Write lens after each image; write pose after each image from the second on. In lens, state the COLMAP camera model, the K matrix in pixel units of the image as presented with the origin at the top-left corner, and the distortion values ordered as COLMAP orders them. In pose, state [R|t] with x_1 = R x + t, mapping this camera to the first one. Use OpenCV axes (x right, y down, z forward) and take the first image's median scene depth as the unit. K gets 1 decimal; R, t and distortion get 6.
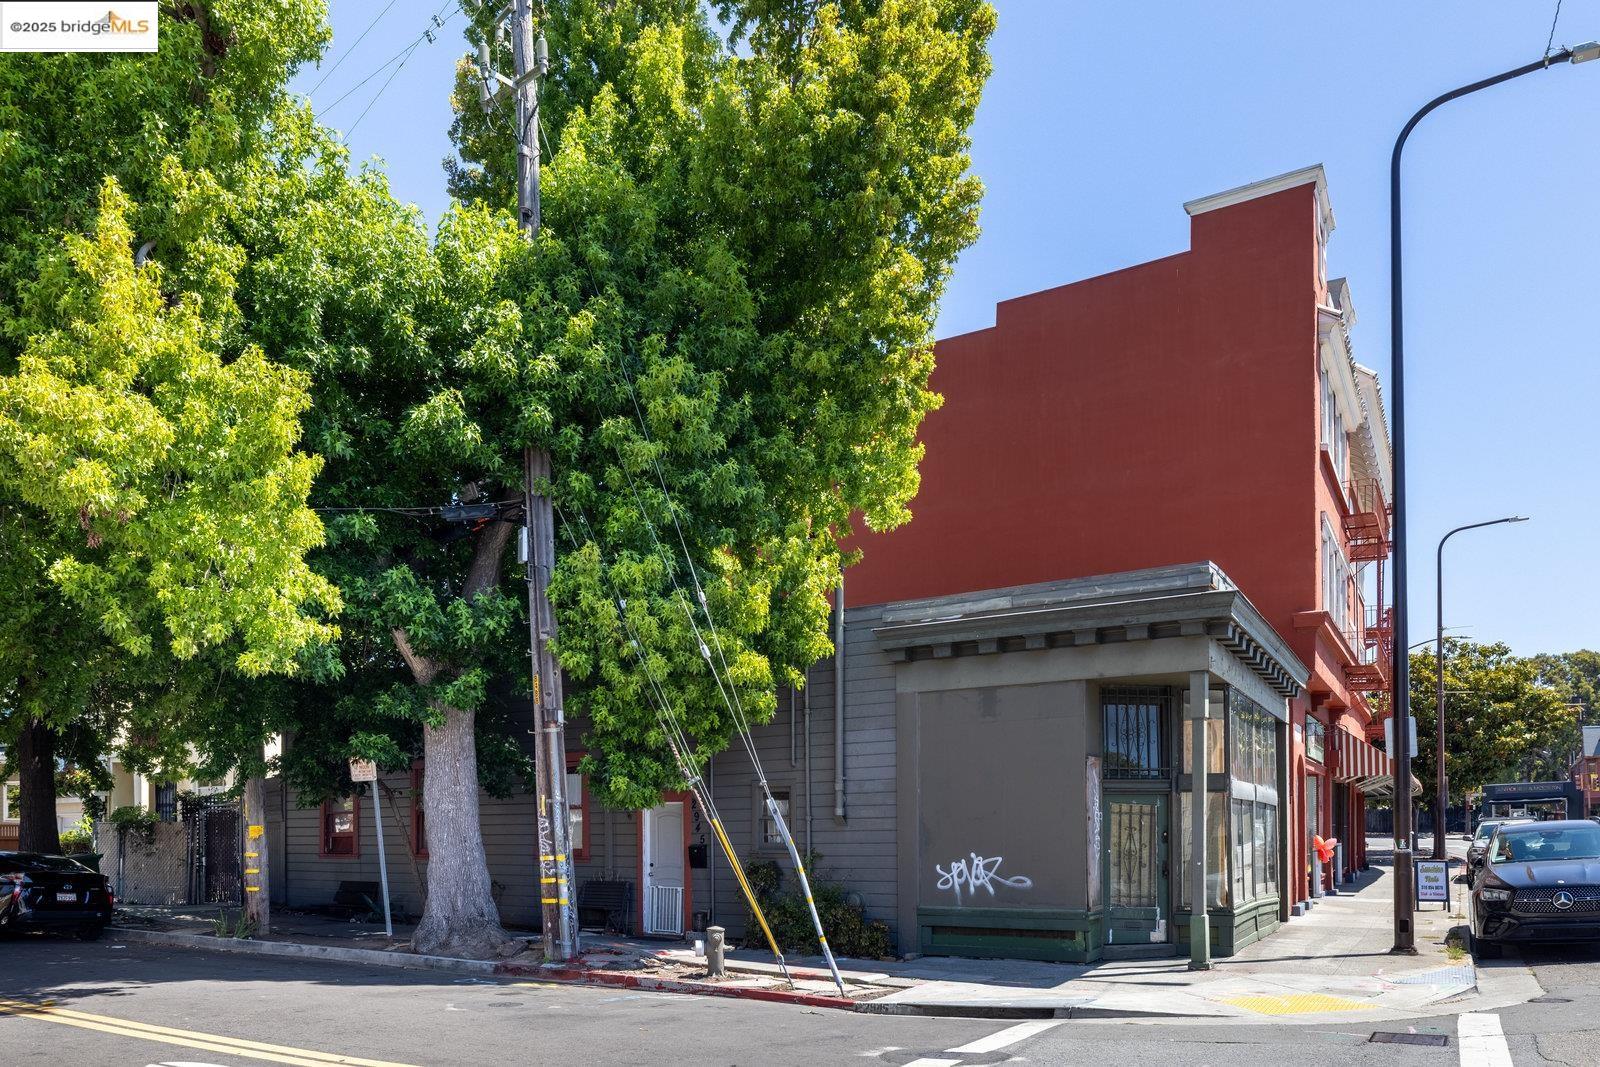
lens RADIAL K [[1090.6, 0, 826.7], [0, 1090.6, 881.2], [0, 0, 1]] dist [0.006327, -0.000811]
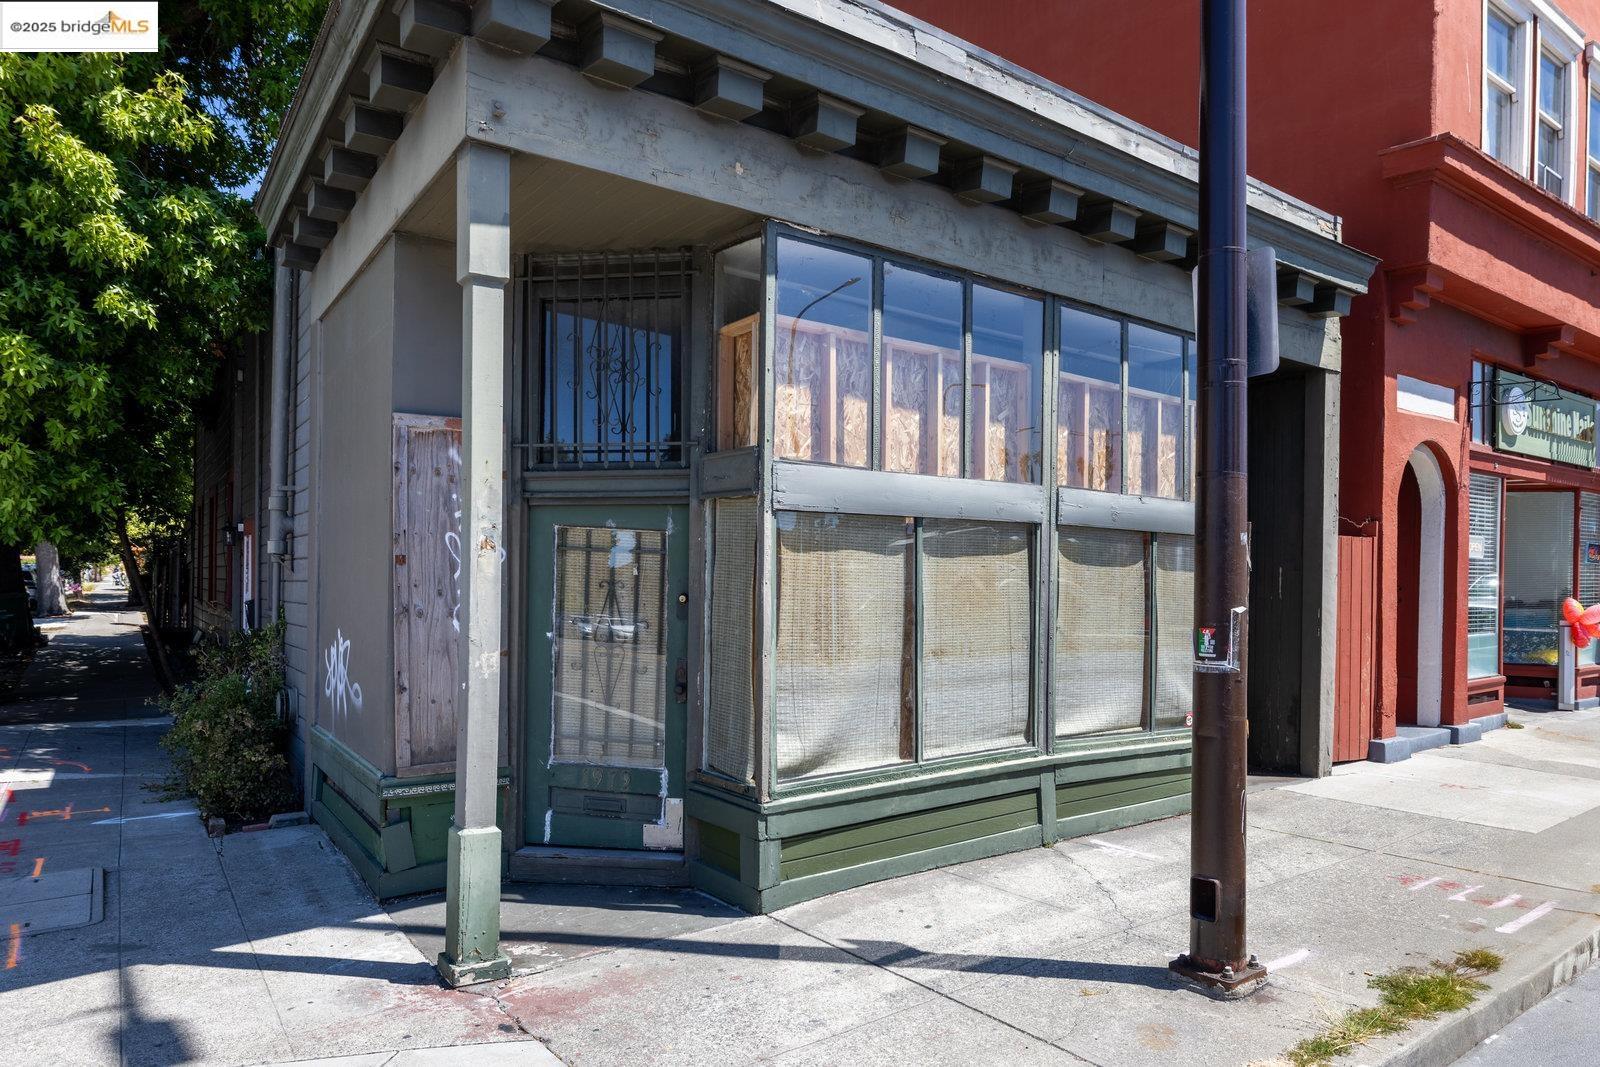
lens RADIAL K [[1006.5, 0, 835.1], [0, 1006.5, 650.8], [0, 0, 1]] dist [0.002515, -0.000909]
pose [[0.923449, 0.039702, -0.381662, 0.514154], [-0.028743, 0.998996, 0.034375, -0.037928], [0.382643, -0.020773, 0.923663, 0.658301]]
